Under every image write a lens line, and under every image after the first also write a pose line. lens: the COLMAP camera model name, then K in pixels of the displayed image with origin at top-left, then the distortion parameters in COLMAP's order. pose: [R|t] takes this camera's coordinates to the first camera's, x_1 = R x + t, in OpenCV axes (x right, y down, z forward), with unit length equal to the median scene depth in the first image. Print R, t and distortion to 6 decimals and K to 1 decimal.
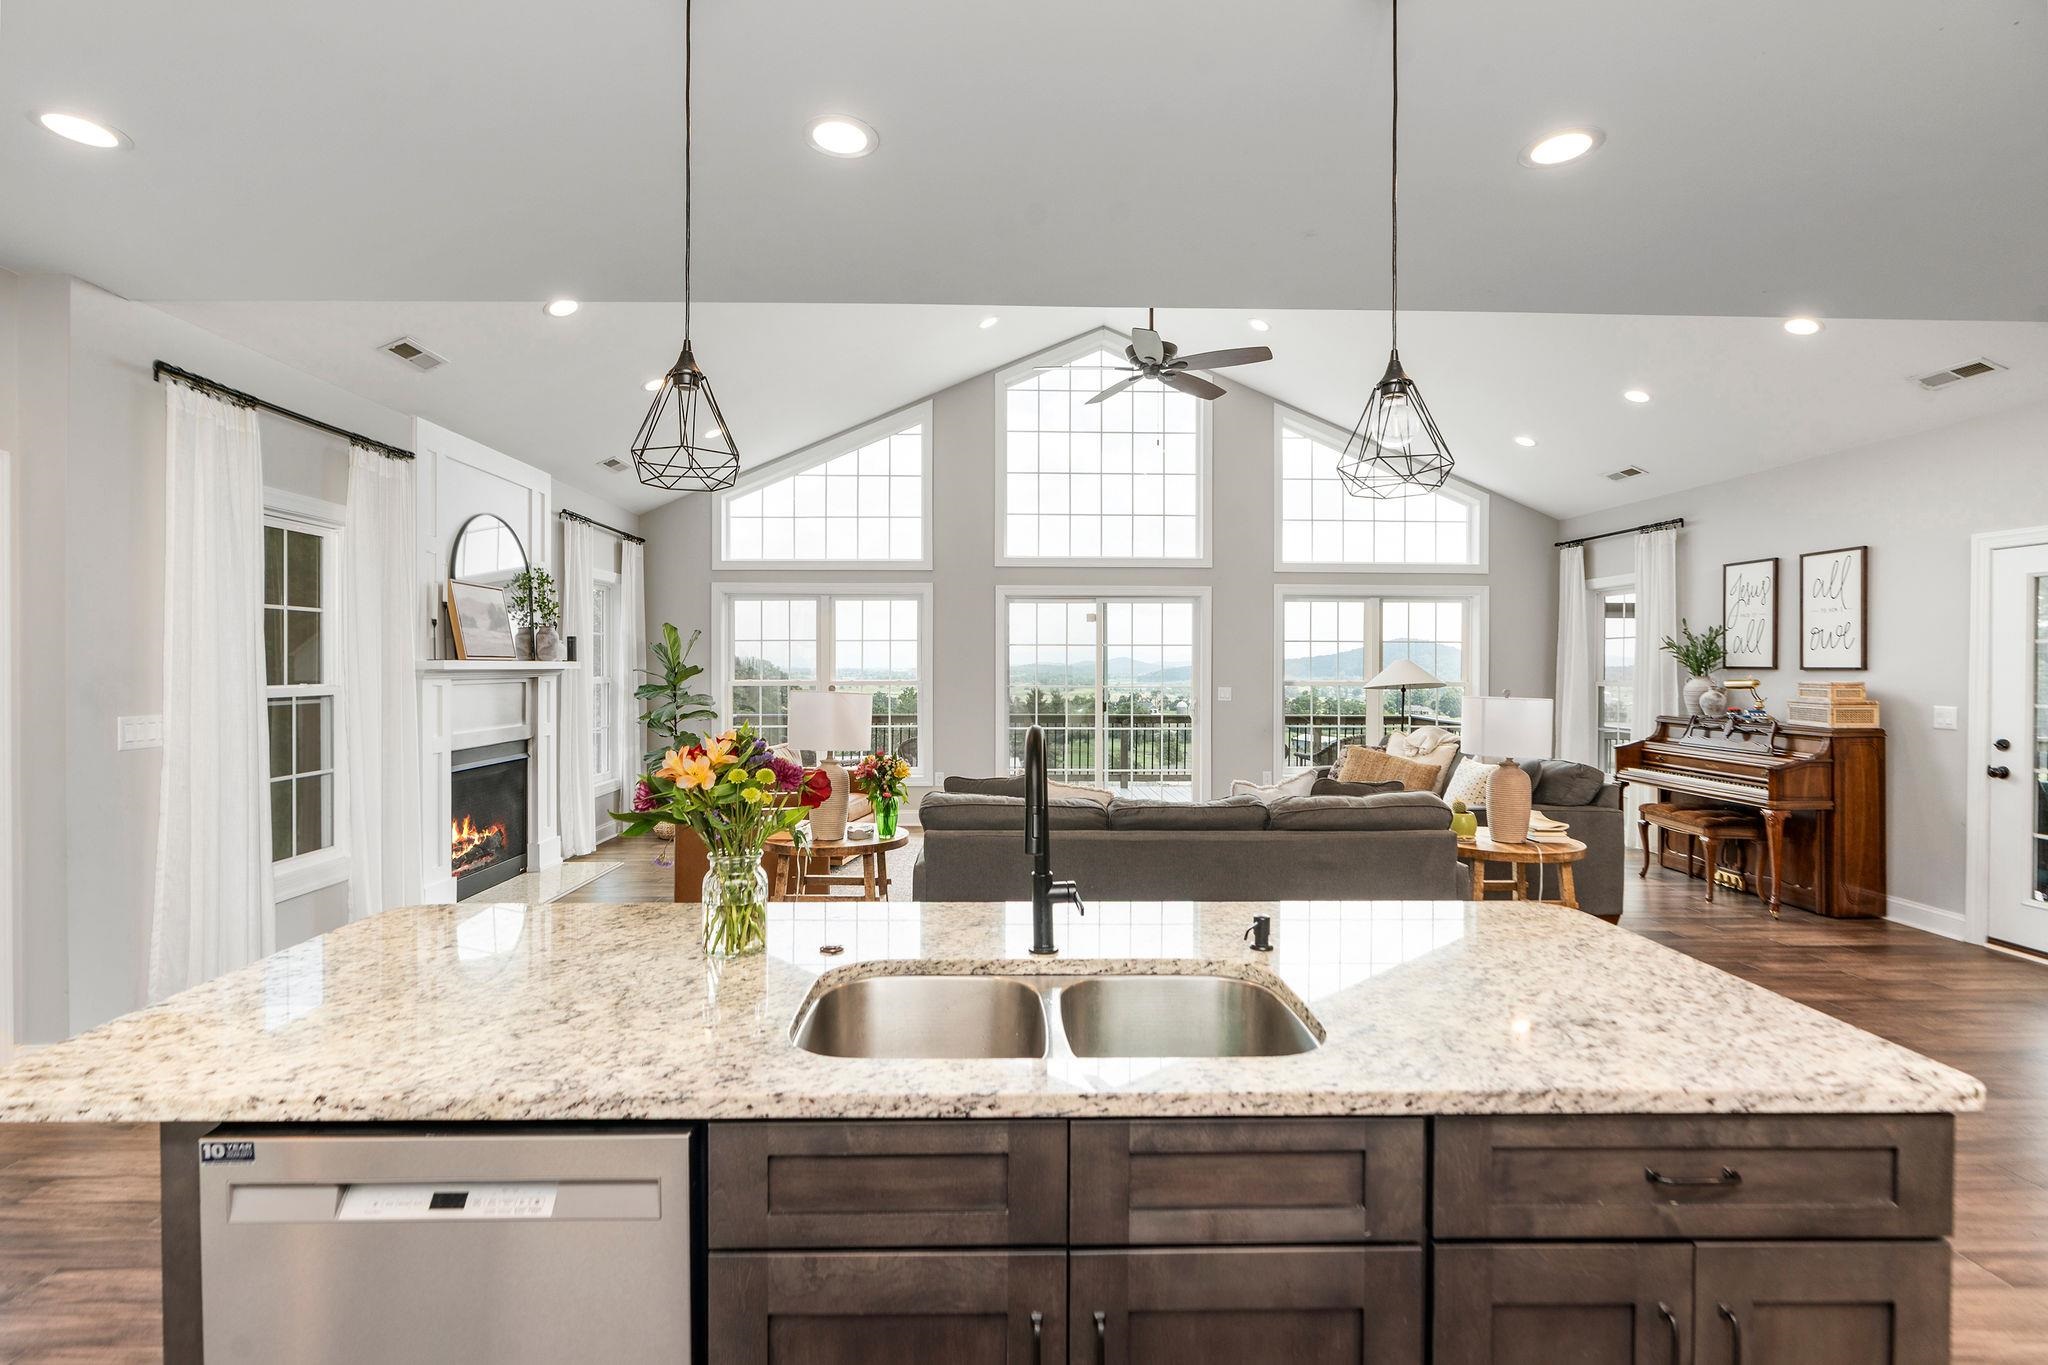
lens RADIAL K [[921.5, 0, 1014.0], [0, 921.5, 671.4], [0, 0, 1]] dist [0.001091, -0.001888]
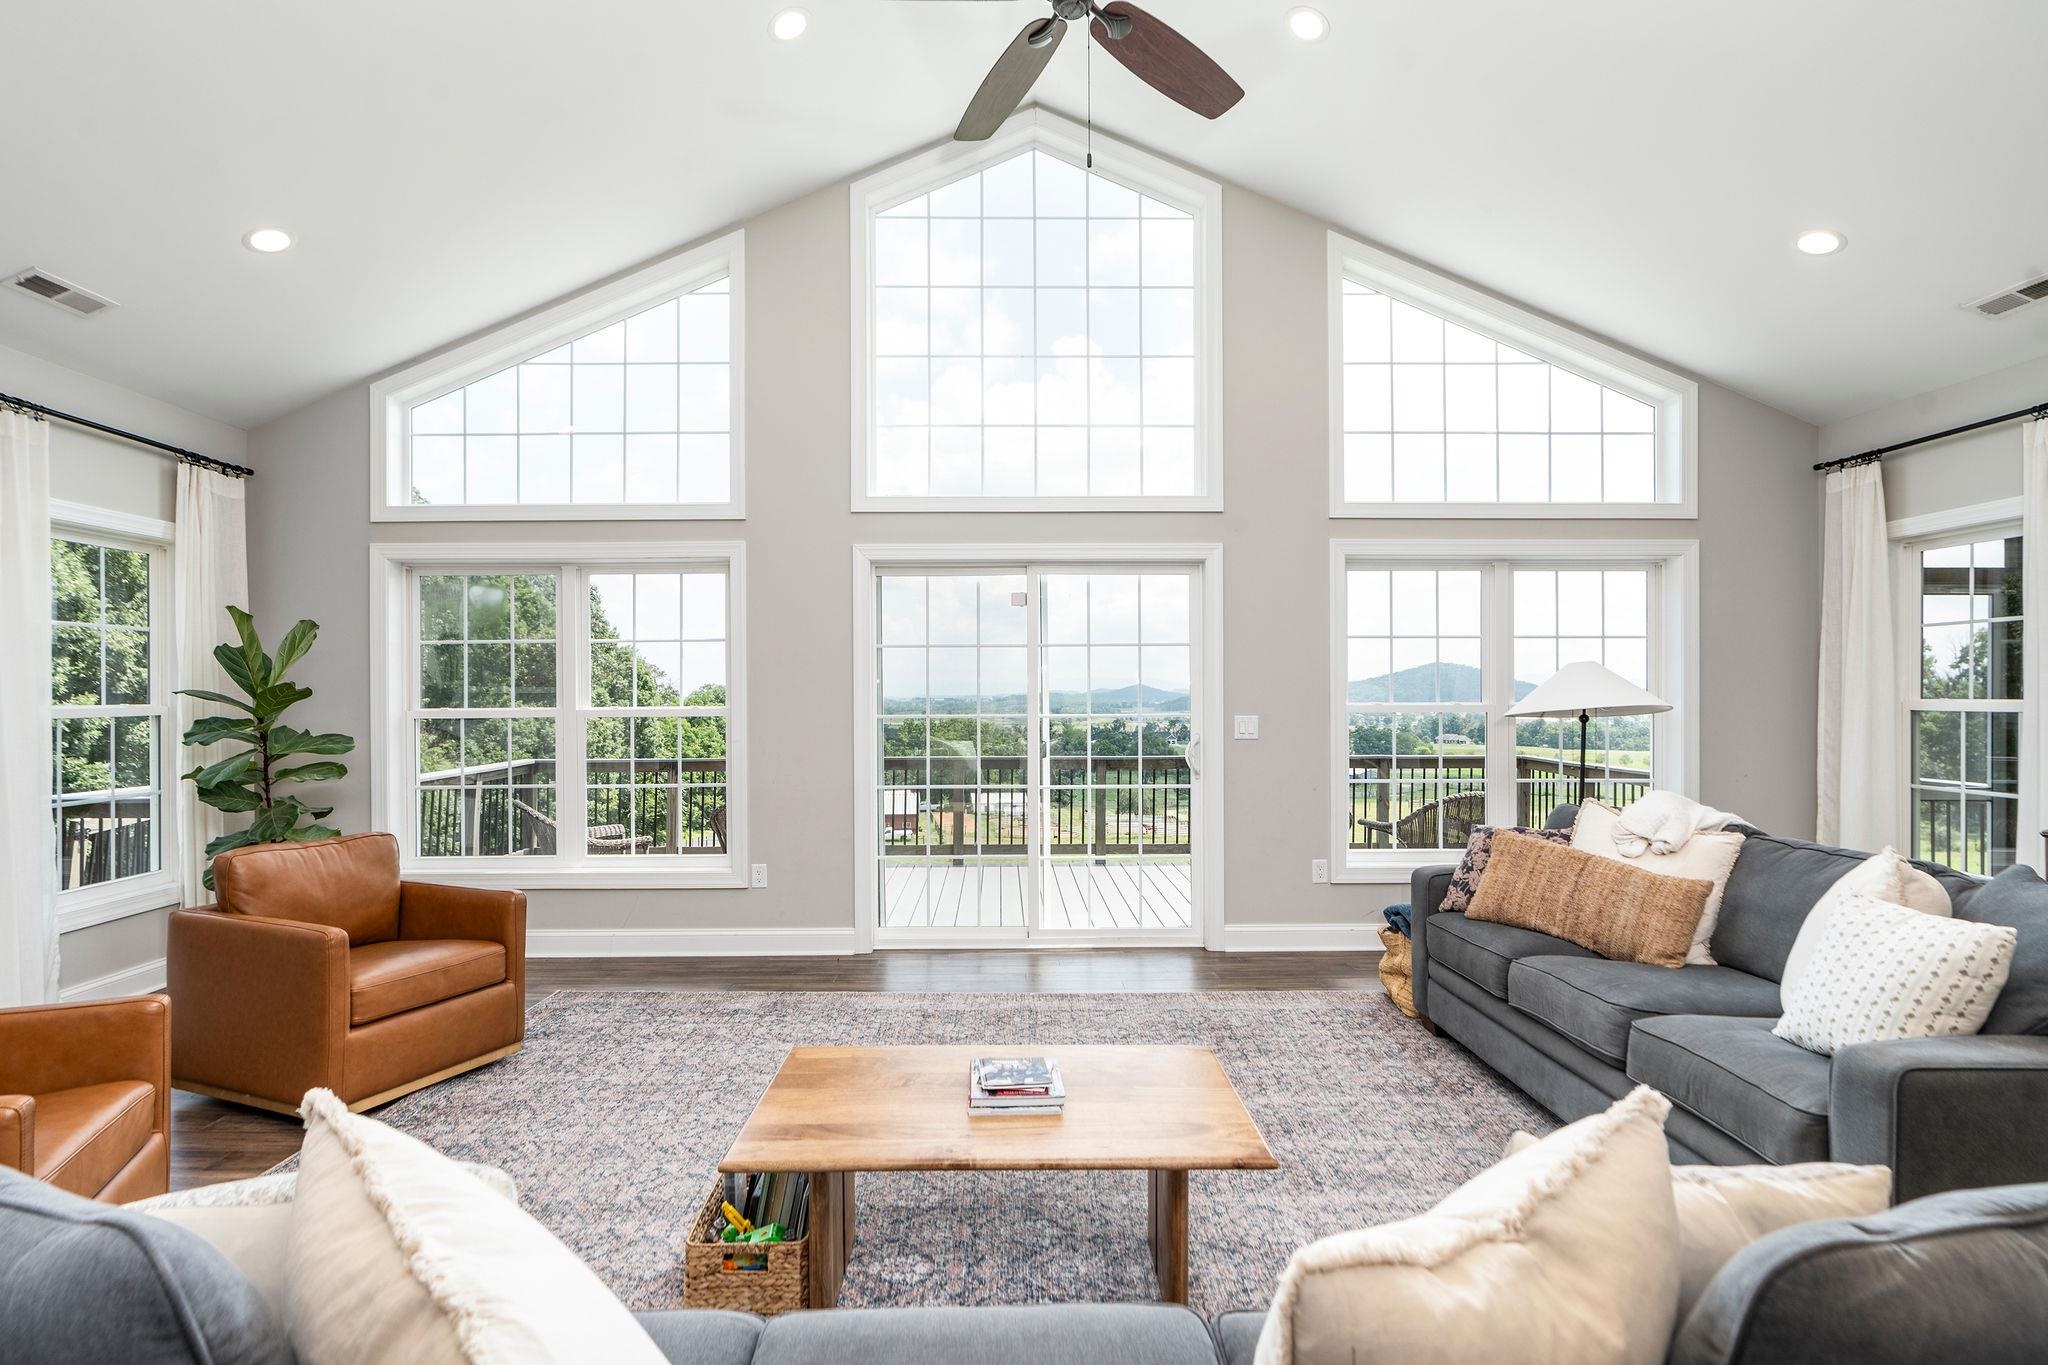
lens RADIAL K [[986.9, 0, 1010.0], [0, 986.9, 692.8], [0, 0, 1]] dist [0.001896, 0.000777]
pose [[0.999935, -0.007108, -0.008866, 0.083307], [0.007038, 0.999944, -0.007925, 0.006101], [0.008922, 0.007862, 0.999929, 0.369487]]
